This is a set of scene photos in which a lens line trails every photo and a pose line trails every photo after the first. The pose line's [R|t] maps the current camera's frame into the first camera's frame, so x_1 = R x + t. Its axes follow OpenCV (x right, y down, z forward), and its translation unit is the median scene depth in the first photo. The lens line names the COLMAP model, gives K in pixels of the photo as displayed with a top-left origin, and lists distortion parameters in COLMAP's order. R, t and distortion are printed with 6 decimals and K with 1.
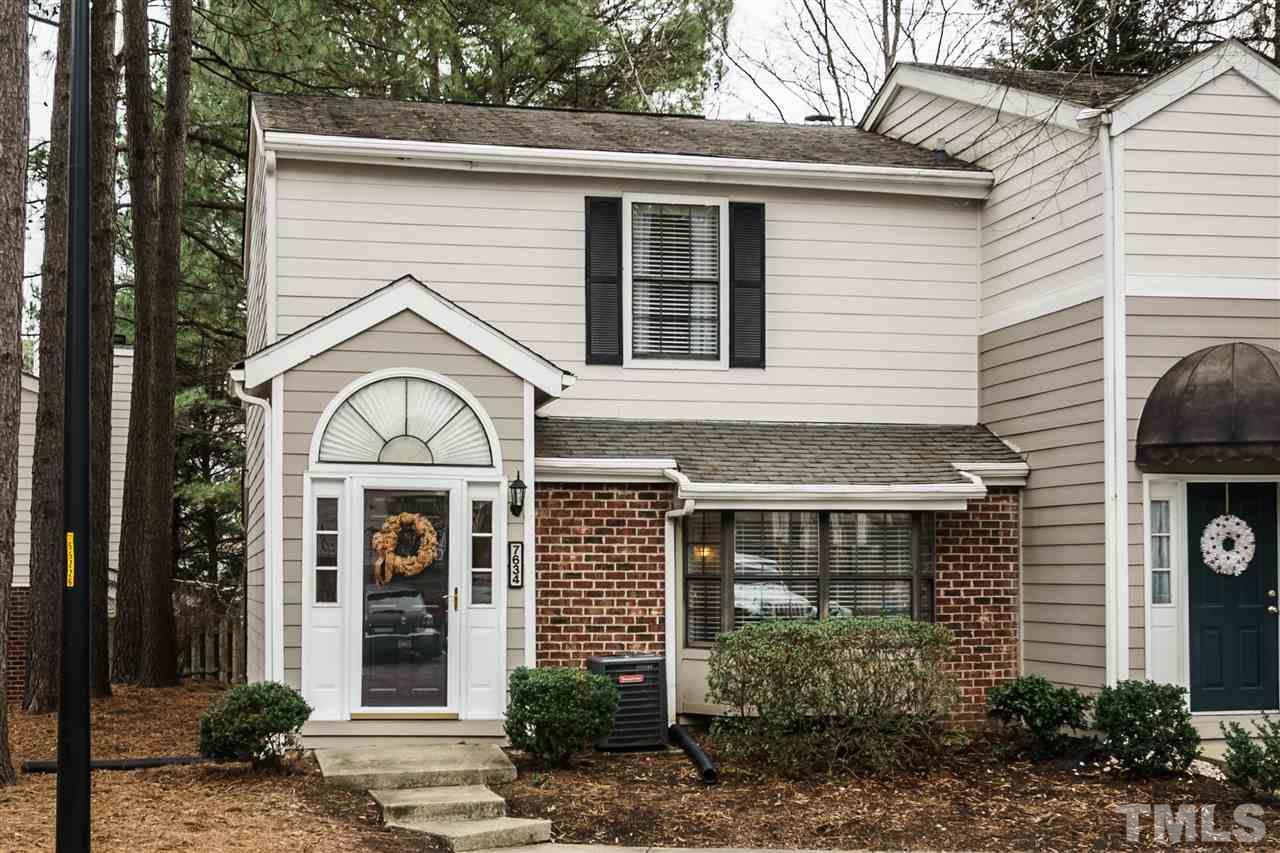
lens RADIAL K [[1974.6, 0, 574.5], [0, 1974.6, 516.6], [0, 0, 1]] dist [0.046483, 0.000000]
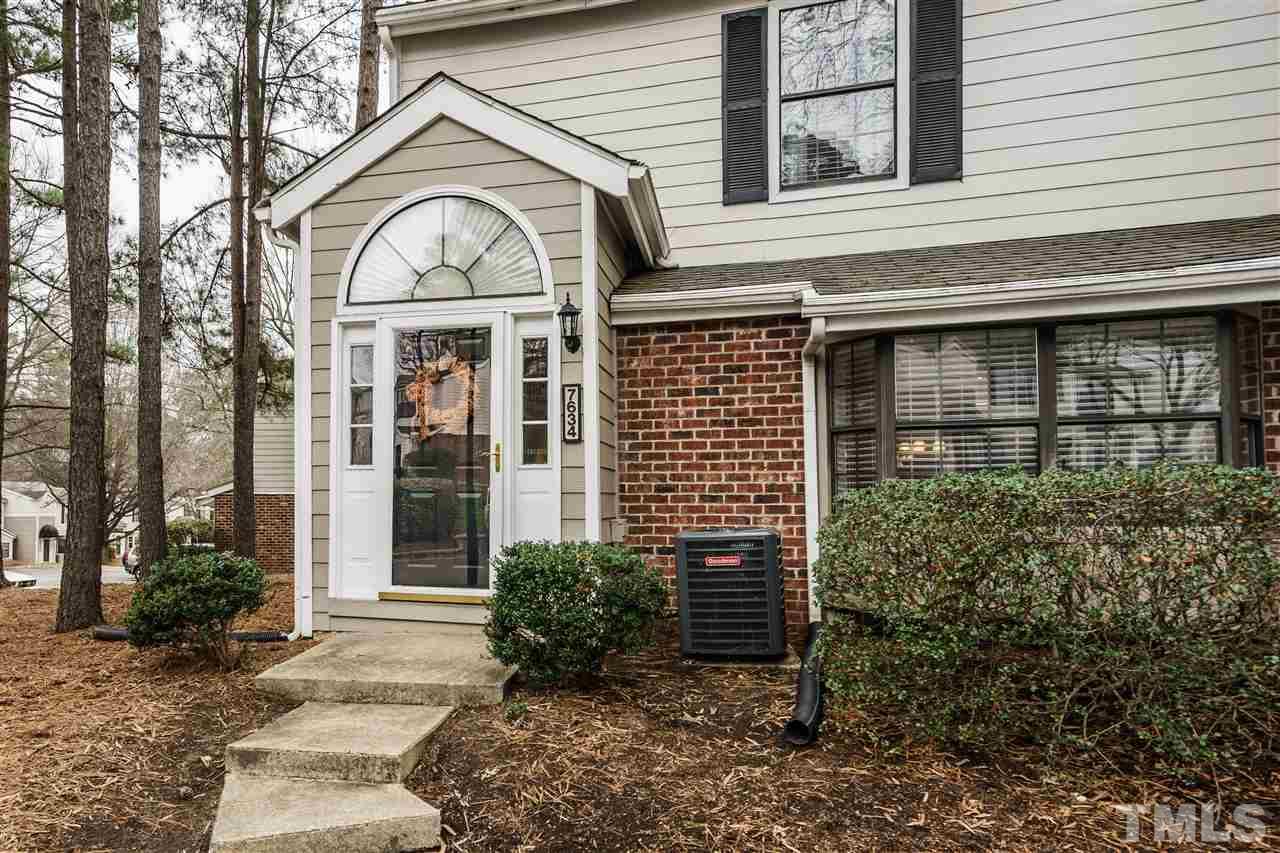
lens RADIAL K [[869.4, 0, 482.7], [0, 869.4, 468.8], [0, 0, 1]] dist [0.055858, 0.005669]
pose [[0.888045, -0.022270, -0.459217, 0.093307], [0.015760, 0.999714, -0.018003, 0.049527], [0.459486, 0.008750, 0.888142, 0.634110]]
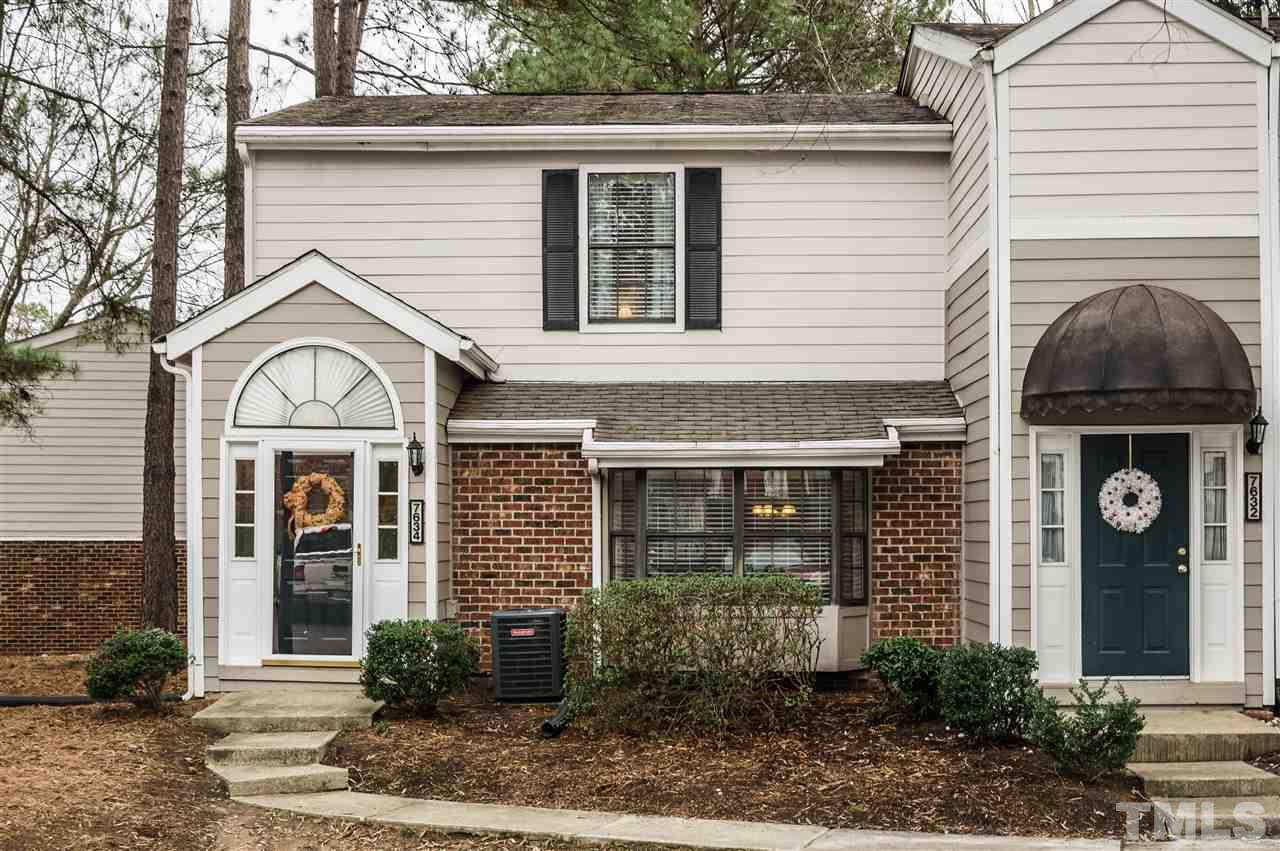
lens RADIAL K [[1699.0, 0, 566.3], [0, 1699.0, 501.9], [0, 0, 1]] dist [0.021526, 0.000000]
pose [[0.964007, -0.003616, -0.265852, 0.271043], [0.006865, 0.999913, 0.011291, 0.003875], [0.265787, -0.012710, 0.963948, 0.141428]]
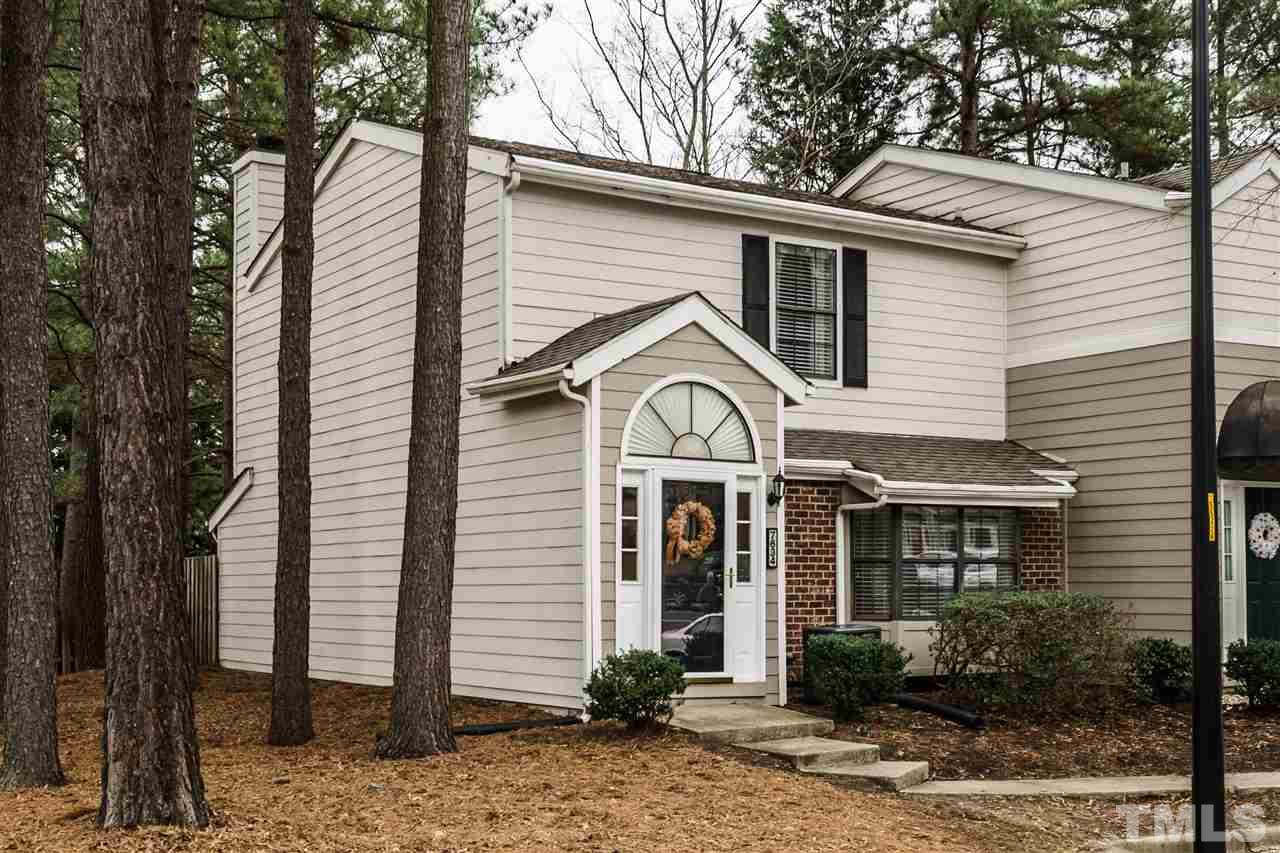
lens RADIAL K [[1699.0, 0, 614.7], [0, 1699.0, 533.0], [0, 0, 1]] dist [0.021526, 0.000000]
pose [[0.935359, 0.008145, 0.353605, -0.441231], [-0.008234, 0.999965, -0.001252, 0.016505], [-0.353603, -0.001740, 0.935394, 0.096491]]
